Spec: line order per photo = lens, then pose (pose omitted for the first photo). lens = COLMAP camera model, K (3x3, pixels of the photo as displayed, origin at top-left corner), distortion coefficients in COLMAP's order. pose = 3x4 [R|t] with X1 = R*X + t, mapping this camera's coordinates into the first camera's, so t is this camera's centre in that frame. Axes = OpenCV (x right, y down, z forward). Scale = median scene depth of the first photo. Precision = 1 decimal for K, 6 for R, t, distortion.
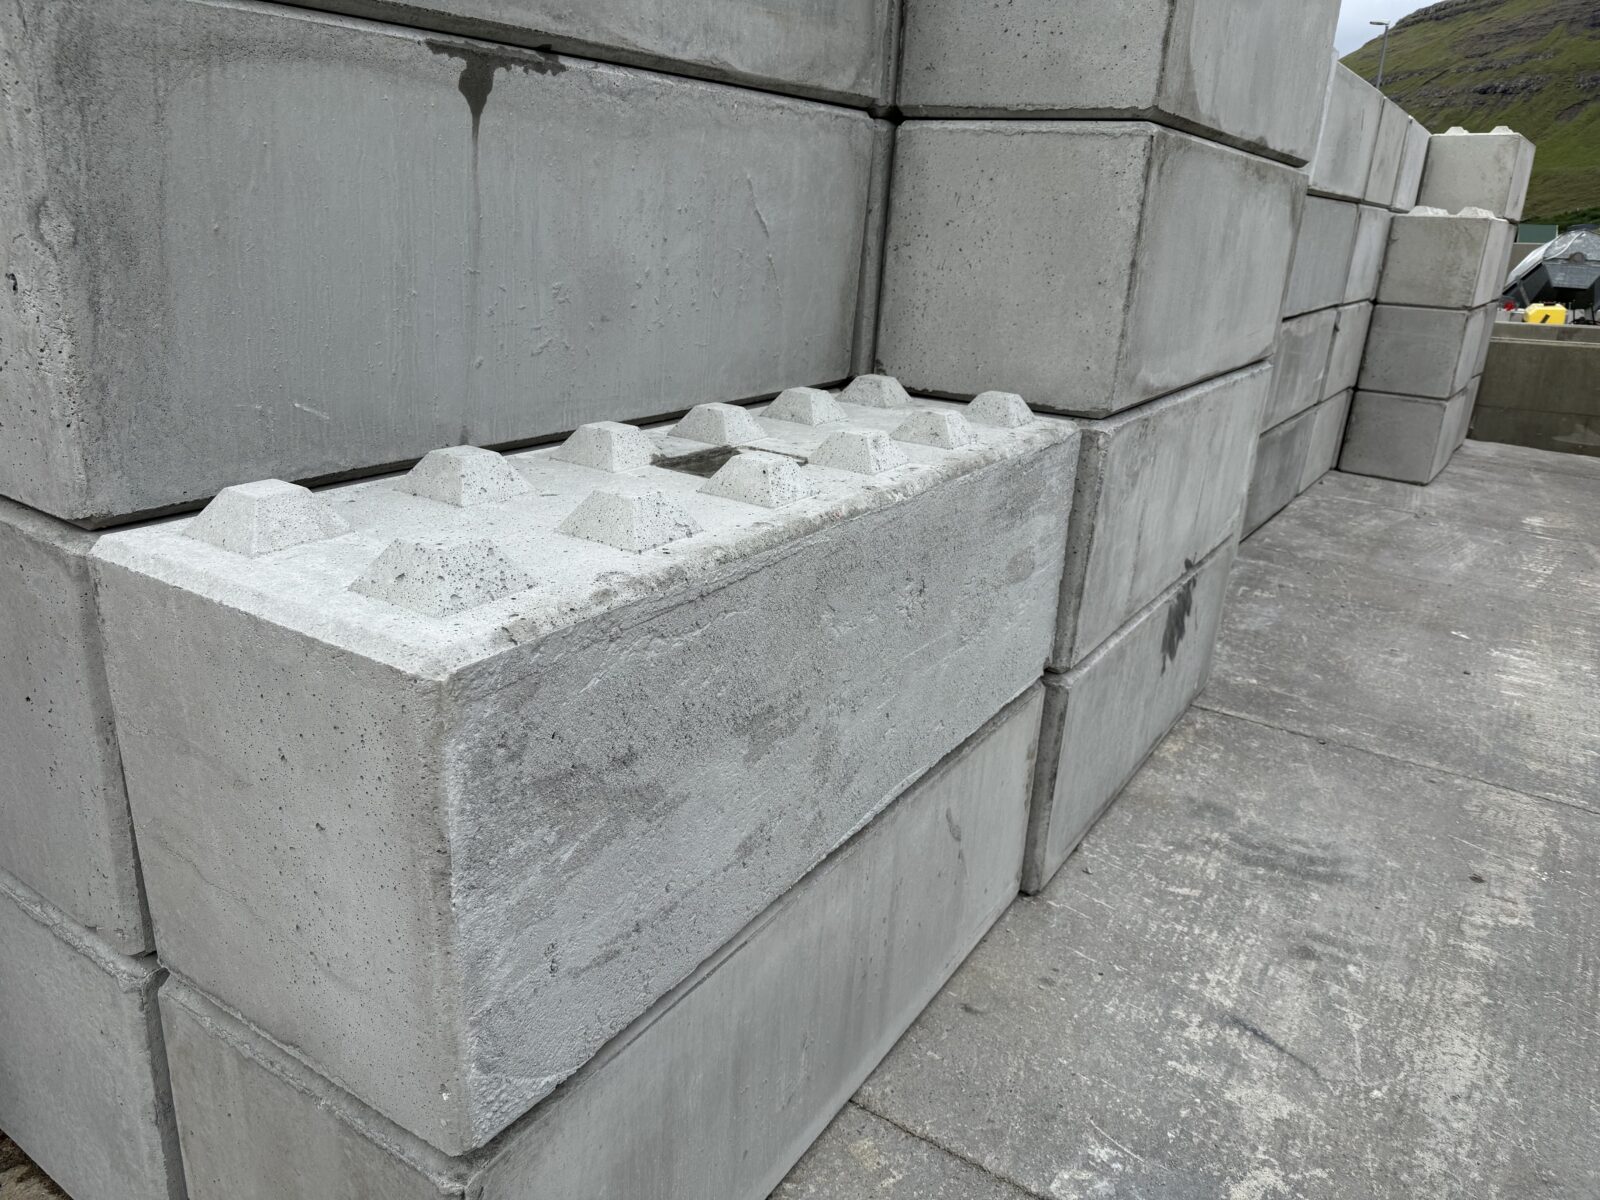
lens RADIAL K [[1114.4, 0, 800.0], [0, 1114.4, 600.0], [0, 0, 1]] dist [0.048671, -0.065085]
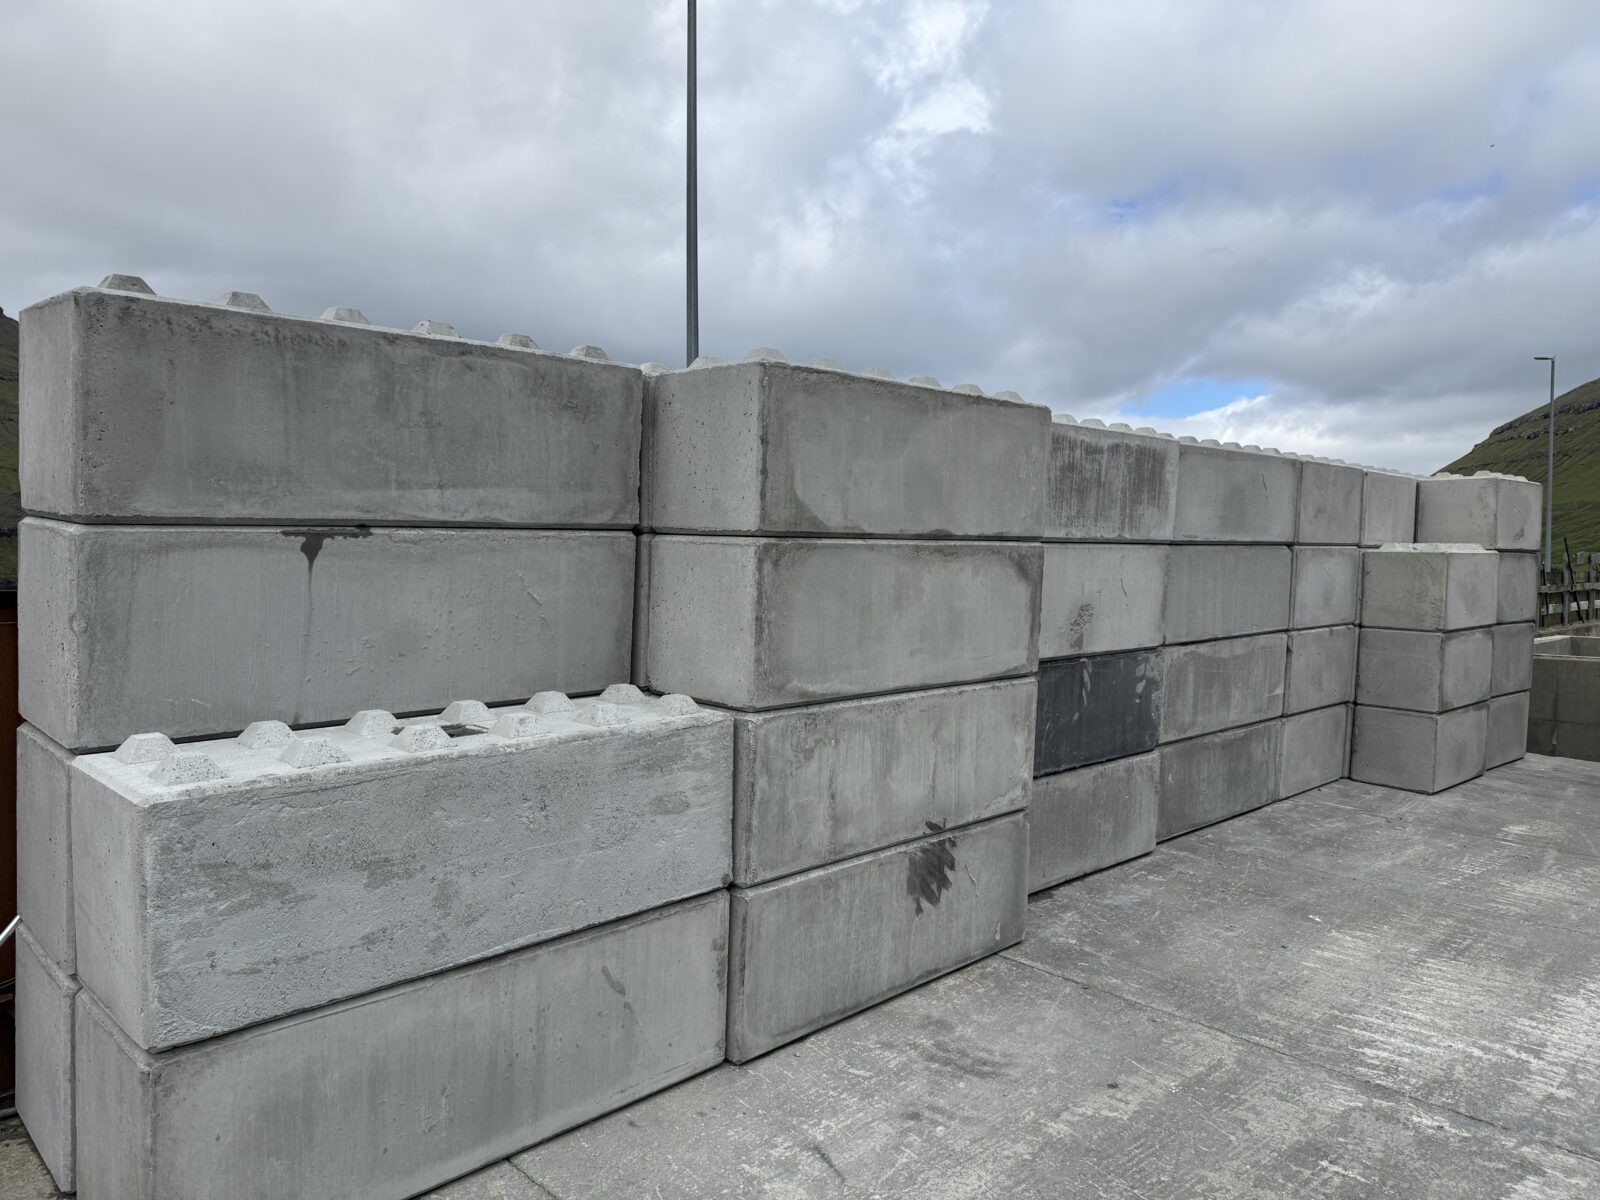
lens RADIAL K [[1090.2, 0, 800.0], [0, 1090.2, 600.0], [0, 0, 1]] dist [0.059469, -0.085750]
pose [[0.981069, -0.015117, -0.193070, 0.656189], [-0.039027, 0.961062, -0.273562, 0.101212], [0.189687, 0.275918, 0.942278, -0.472518]]
